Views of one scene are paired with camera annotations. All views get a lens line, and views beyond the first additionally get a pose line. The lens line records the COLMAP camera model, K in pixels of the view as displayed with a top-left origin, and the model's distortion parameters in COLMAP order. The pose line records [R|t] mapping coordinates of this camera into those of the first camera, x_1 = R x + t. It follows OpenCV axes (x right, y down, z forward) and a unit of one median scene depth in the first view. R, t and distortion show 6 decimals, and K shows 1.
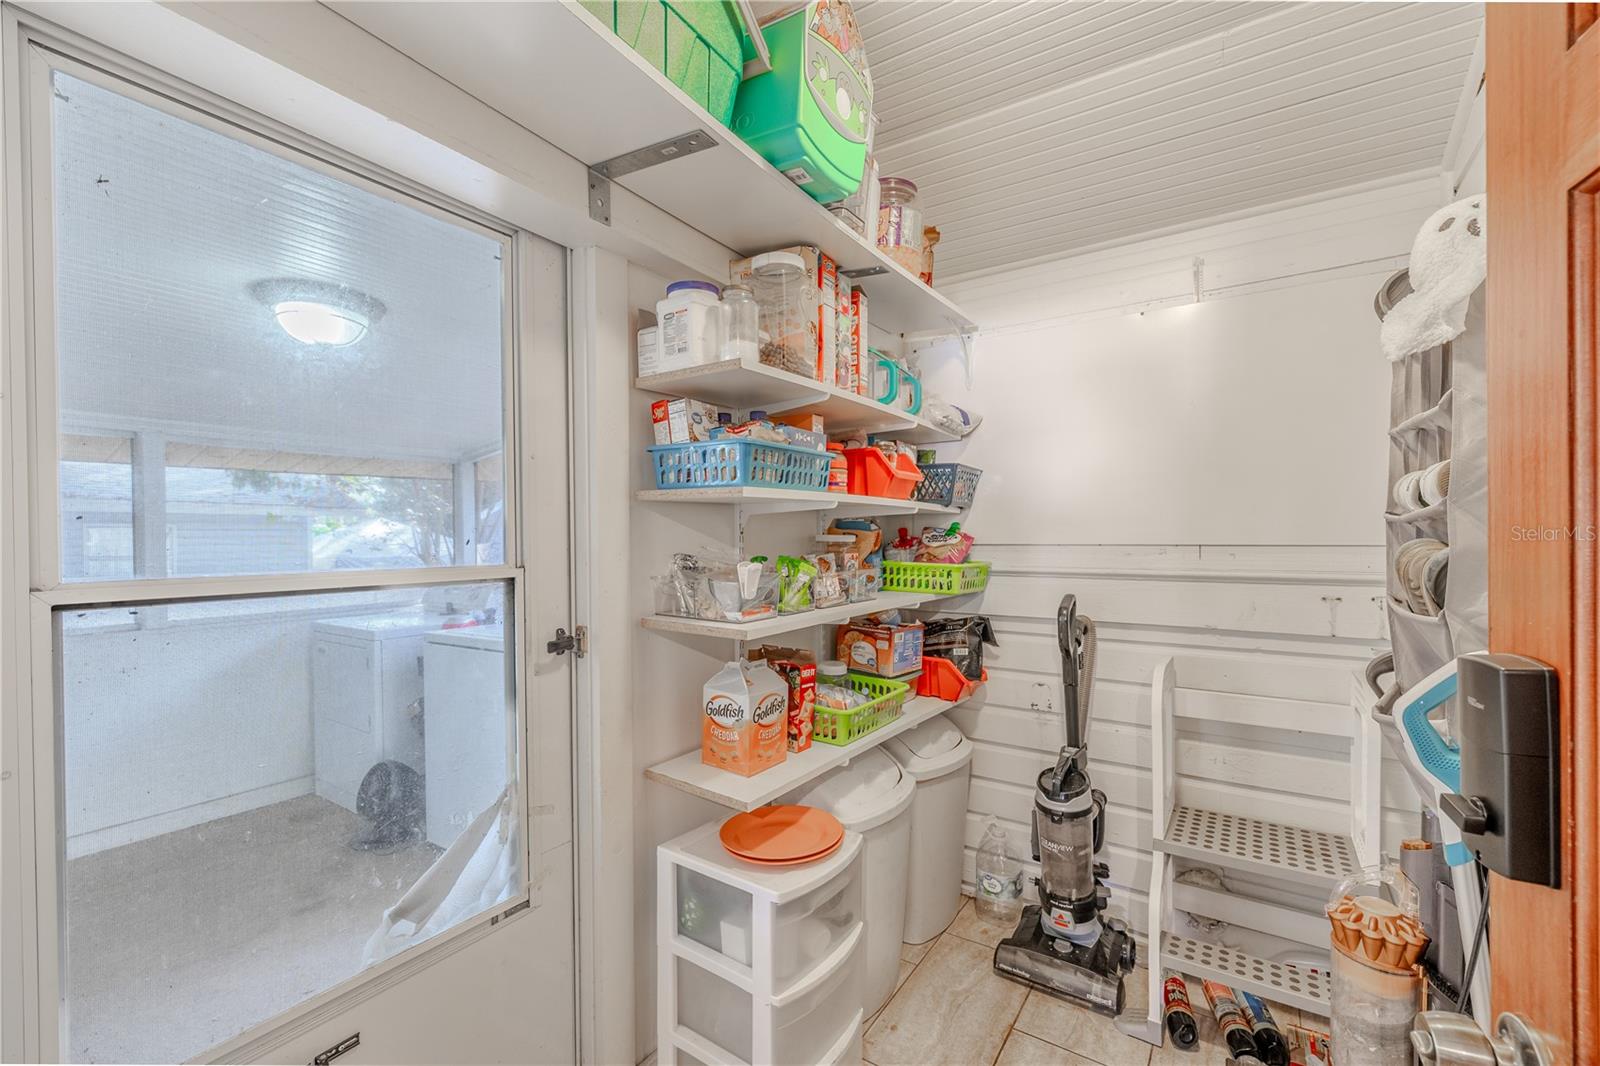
lens RADIAL K [[683.9, 0, 800.0], [0, 683.9, 533.0], [0, 0, 1]] dist [0.002575, 0.000217]
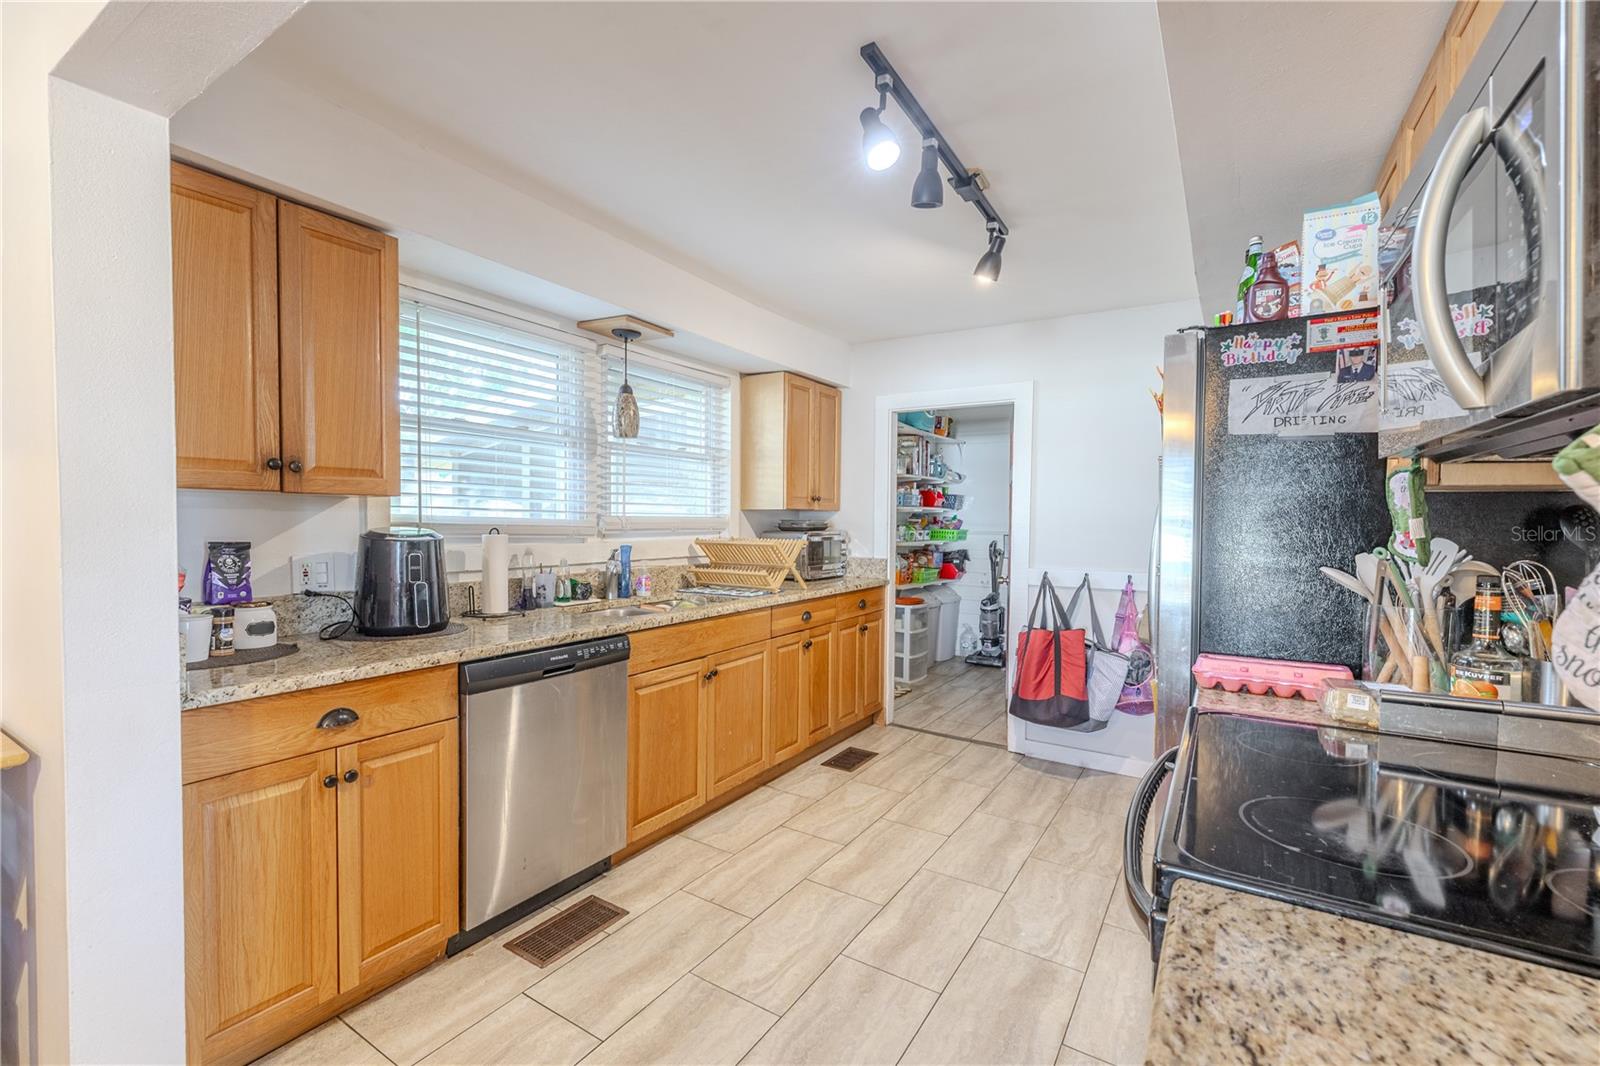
lens RADIAL K [[683.9, 0, 800.0], [0, 683.9, 533.0], [0, 0, 1]] dist [0.002575, 0.000217]
pose [[0.999790, 0.016138, 0.012603, -0.467635], [-0.016394, 0.999655, 0.020497, 0.010644], [-0.012268, -0.020699, 0.999710, -1.891134]]
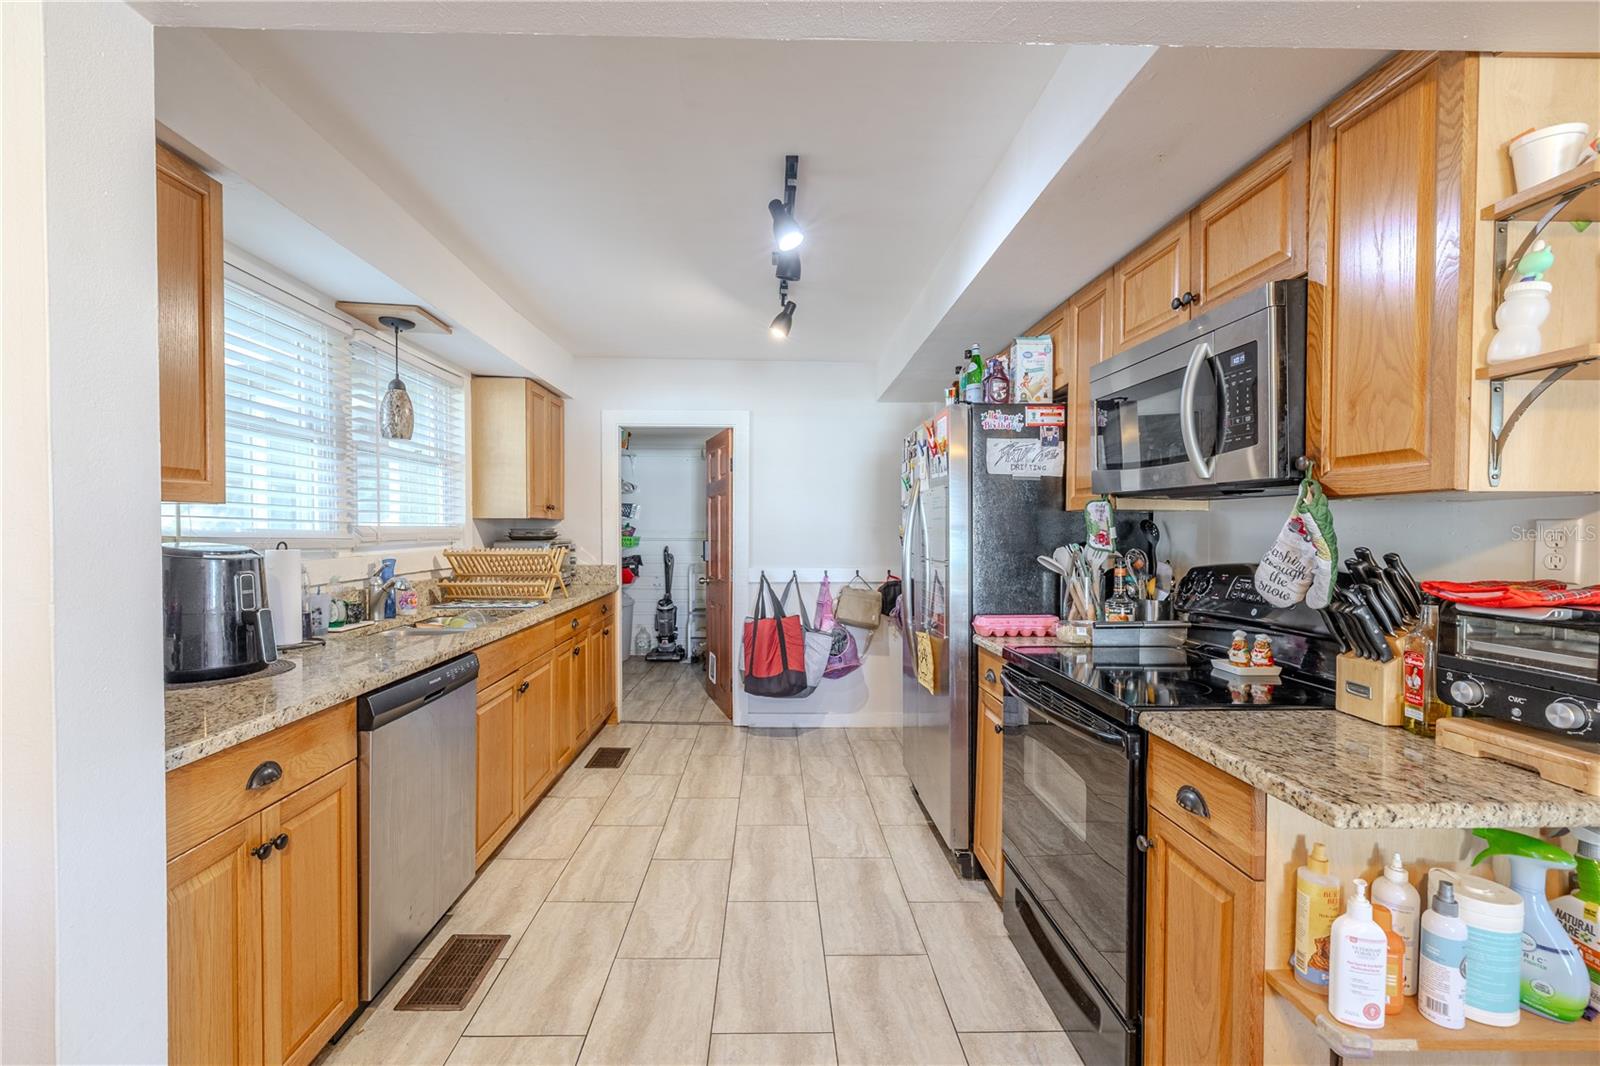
lens RADIAL K [[662.7, 0, 800.0], [0, 662.7, 533.0], [0, 0, 1]] dist [0.001491, -0.000043]
pose [[0.828035, 0.006621, 0.560638, -0.822992], [-0.009834, 0.999948, 0.002716, 0.012333], [-0.560591, -0.007763, 0.828057, -1.901799]]
